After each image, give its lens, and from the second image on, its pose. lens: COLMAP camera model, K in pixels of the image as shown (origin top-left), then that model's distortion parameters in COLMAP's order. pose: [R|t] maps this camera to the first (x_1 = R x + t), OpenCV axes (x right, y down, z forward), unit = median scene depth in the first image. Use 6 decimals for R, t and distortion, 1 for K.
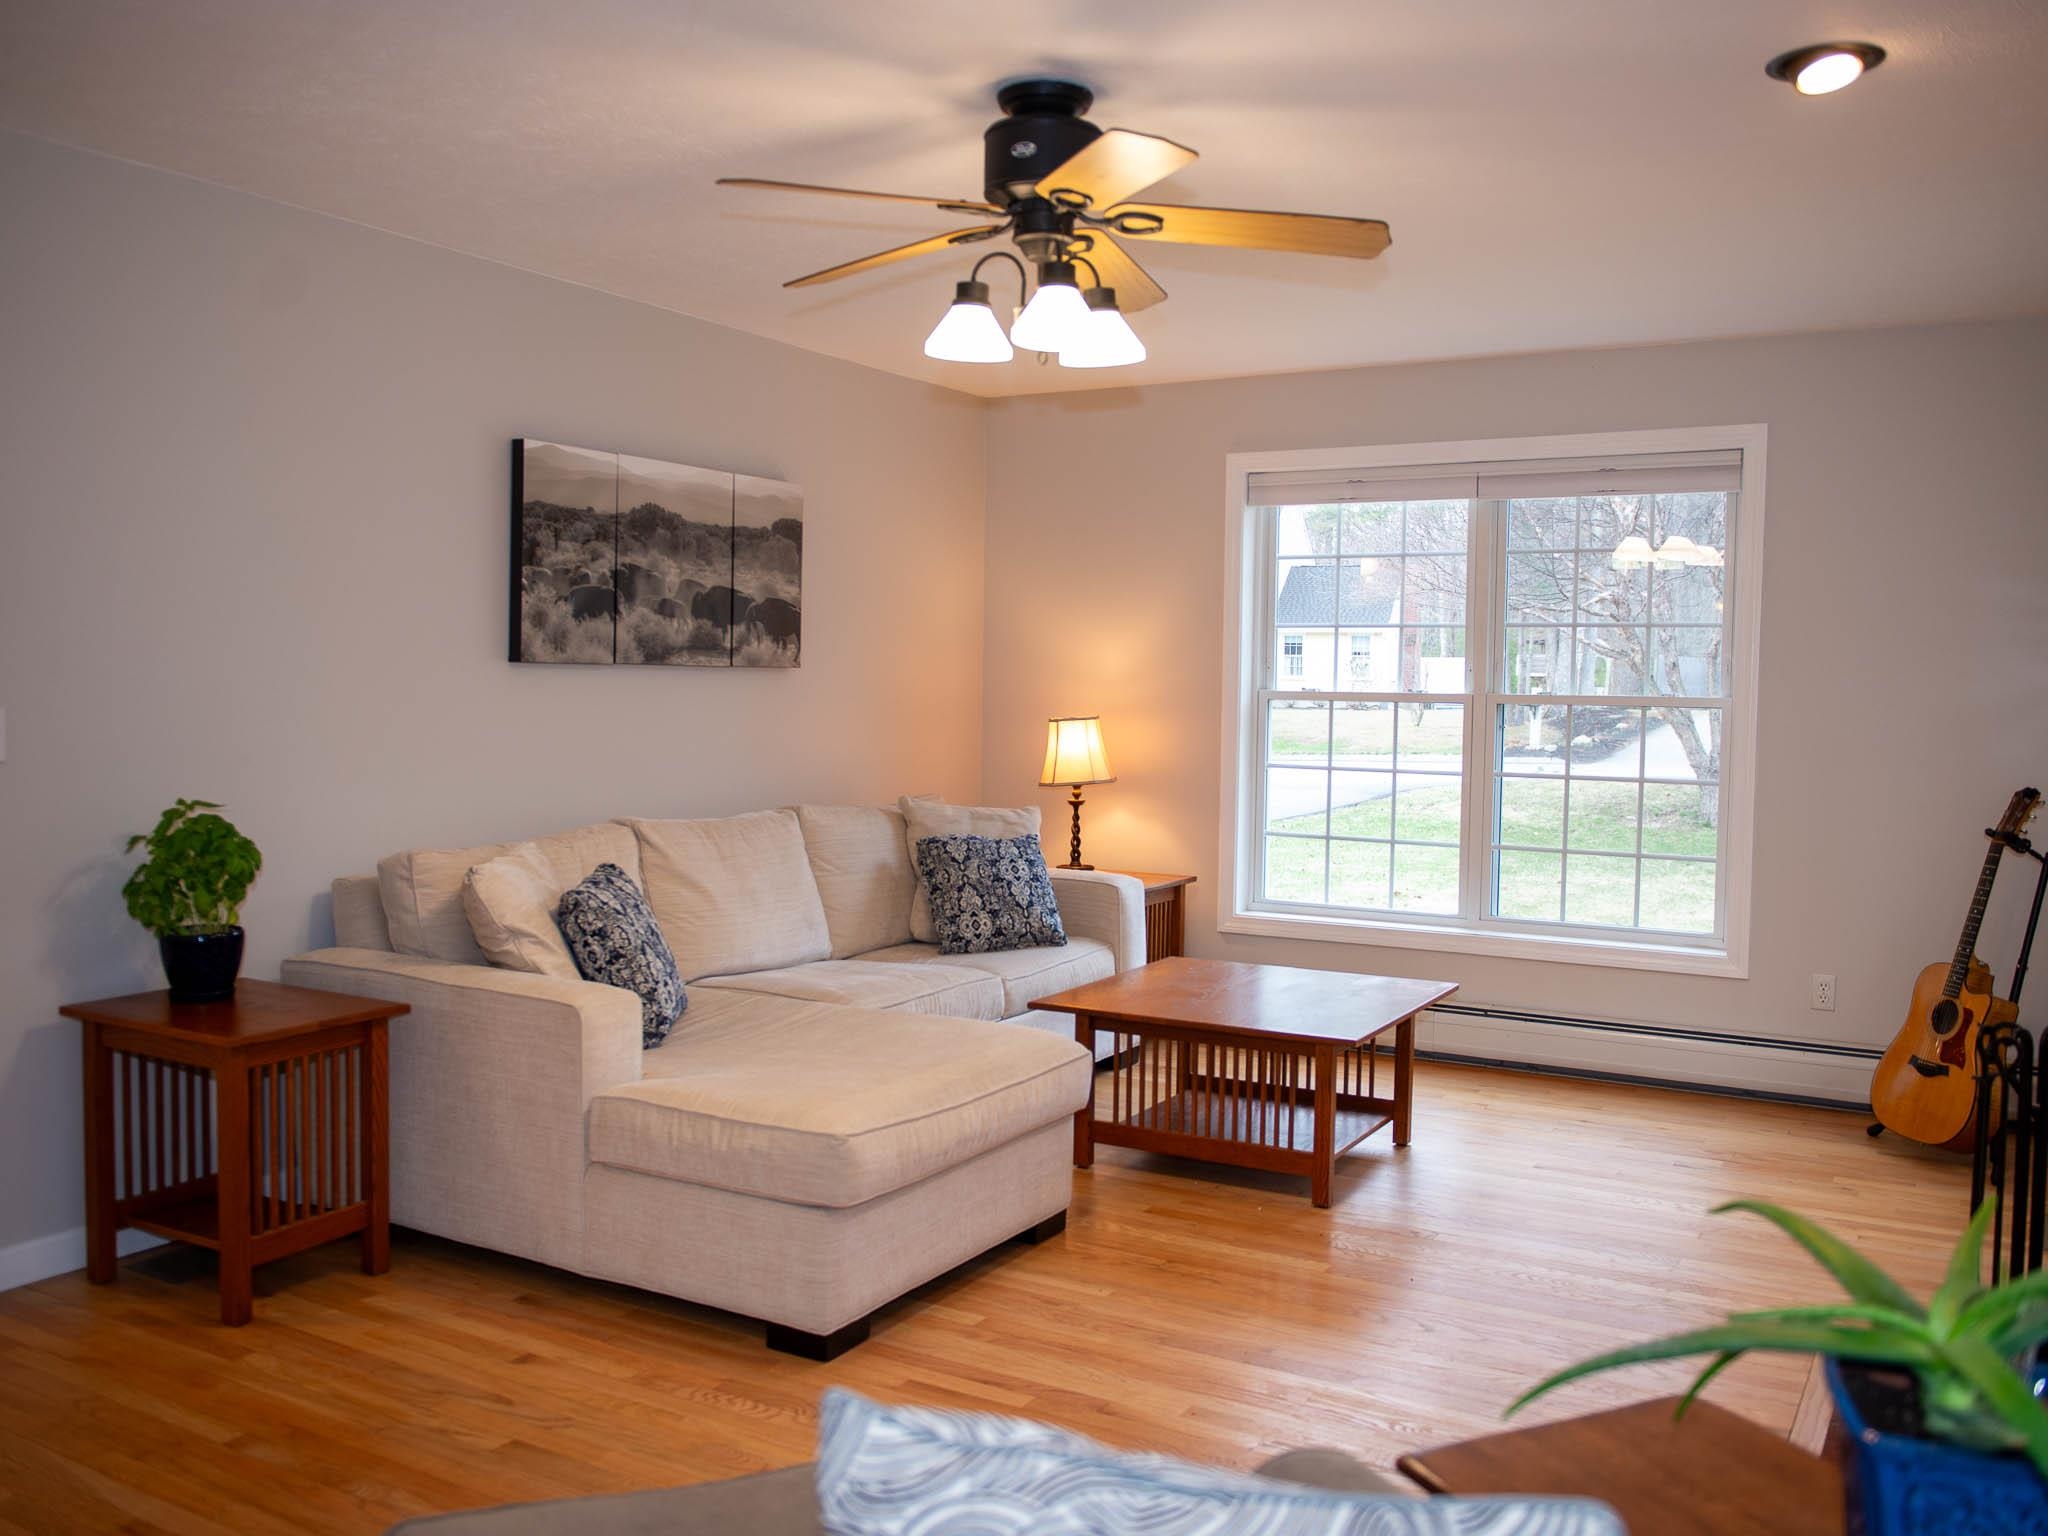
lens RADIAL K [[1713.5, 0, 1053.6], [0, 1713.5, 774.8], [0, 0, 1]] dist [-0.035953, -0.003063]
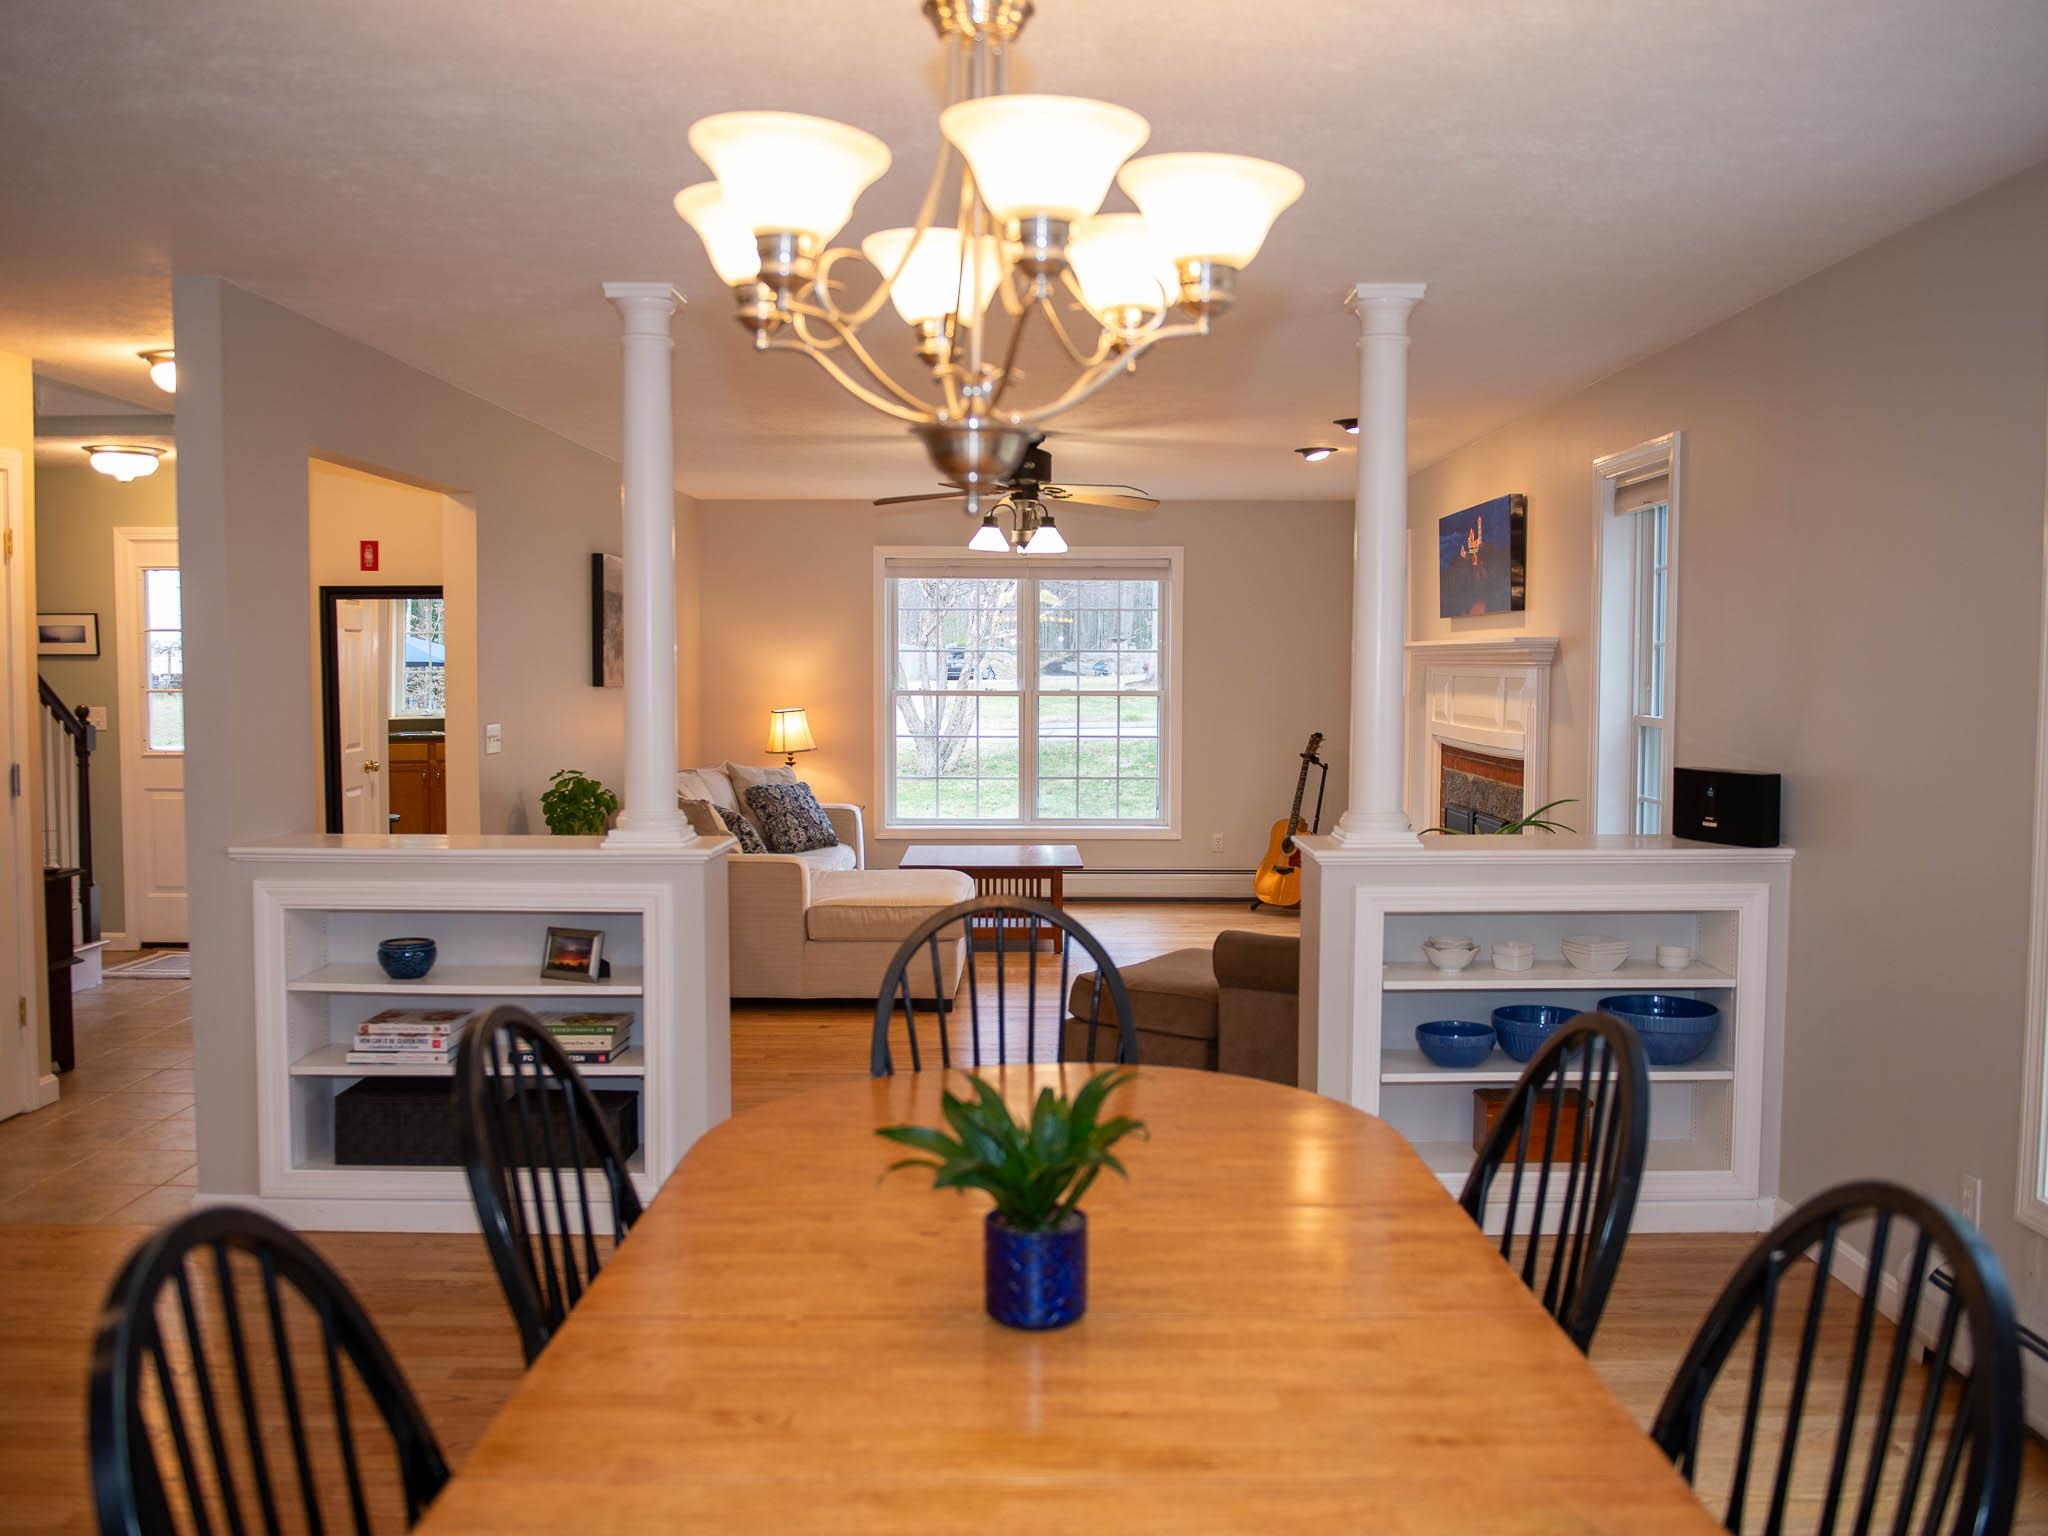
lens RADIAL K [[1713.5, 0, 1053.6], [0, 1713.5, 774.8], [0, 0, 1]] dist [-0.035953, -0.003063]
pose [[0.865350, -0.044340, 0.499203, -0.722117], [0.036733, 0.999011, 0.025058, -0.005135], [-0.499820, -0.003347, 0.866123, -0.629708]]
